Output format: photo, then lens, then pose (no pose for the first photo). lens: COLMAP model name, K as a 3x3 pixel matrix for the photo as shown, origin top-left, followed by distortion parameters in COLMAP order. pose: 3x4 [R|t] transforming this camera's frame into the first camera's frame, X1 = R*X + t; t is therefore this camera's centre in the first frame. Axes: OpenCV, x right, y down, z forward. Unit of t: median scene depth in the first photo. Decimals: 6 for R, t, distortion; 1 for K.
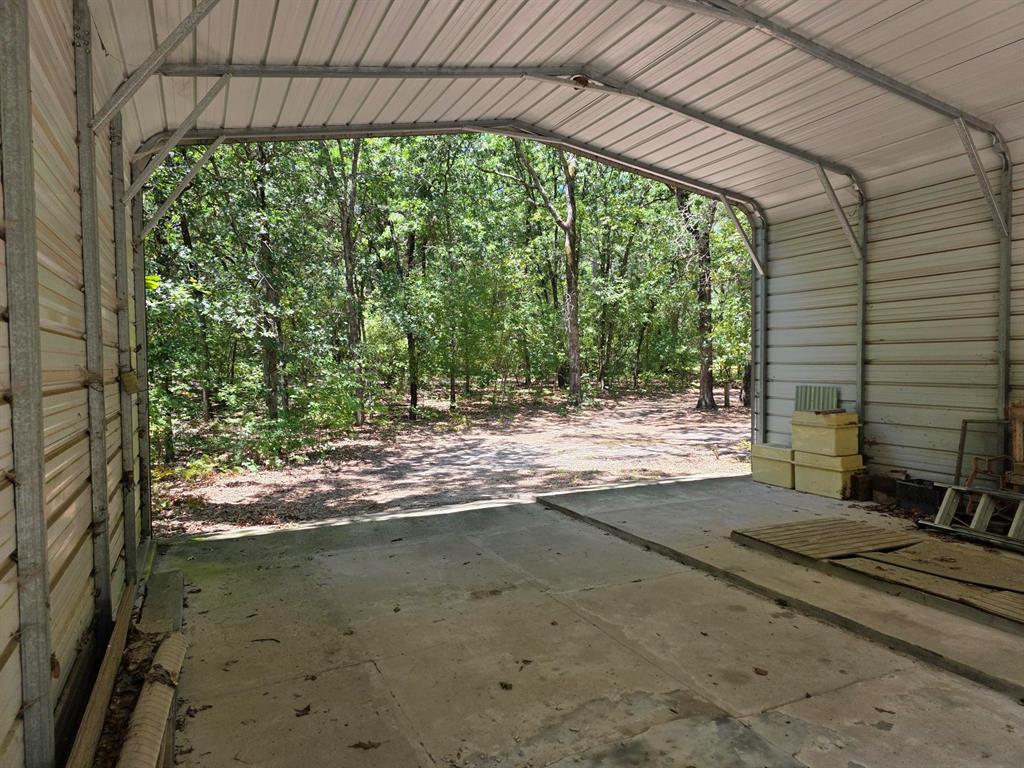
lens RADIAL K [[690.7, 0, 513.8], [0, 690.7, 384.7], [0, 0, 1]] dist [0.007694, -0.006226]
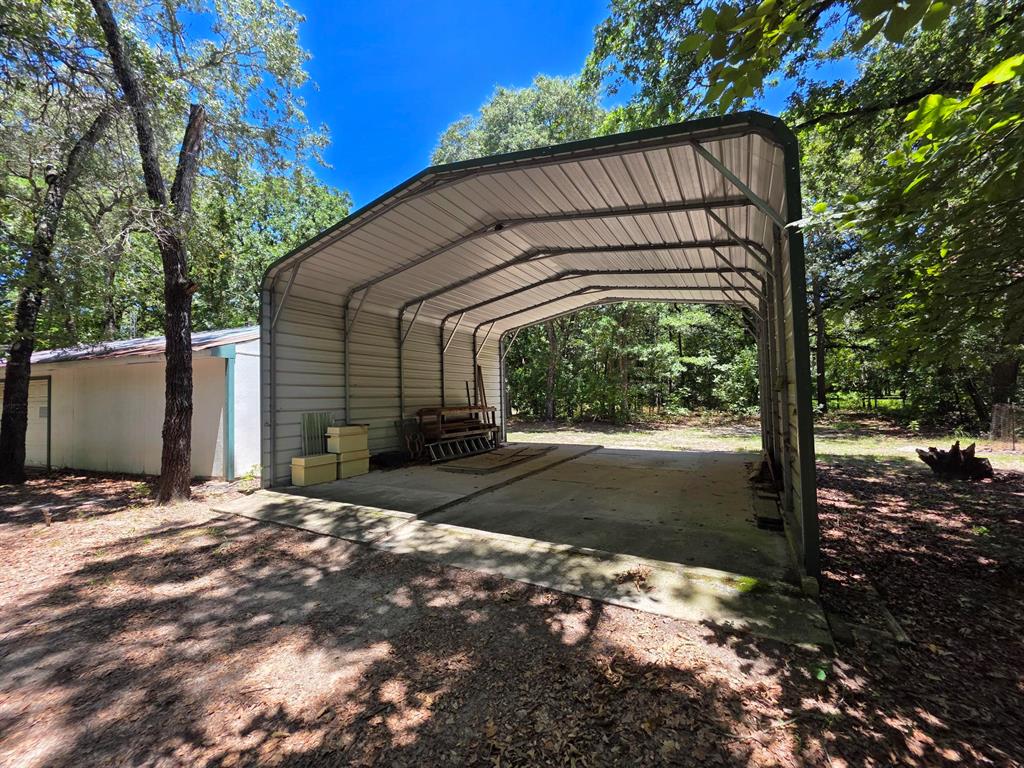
lens RADIAL K [[412.0, 0, 514.8], [0, 412.0, 385.1], [0, 0, 1]] dist [0.003927, -0.001375]
pose [[-0.588003, 0.053540, 0.807085, -0.758403], [0.056453, 0.998090, -0.025082, -0.015318], [-0.806886, 0.030814, -0.589903, 1.626571]]
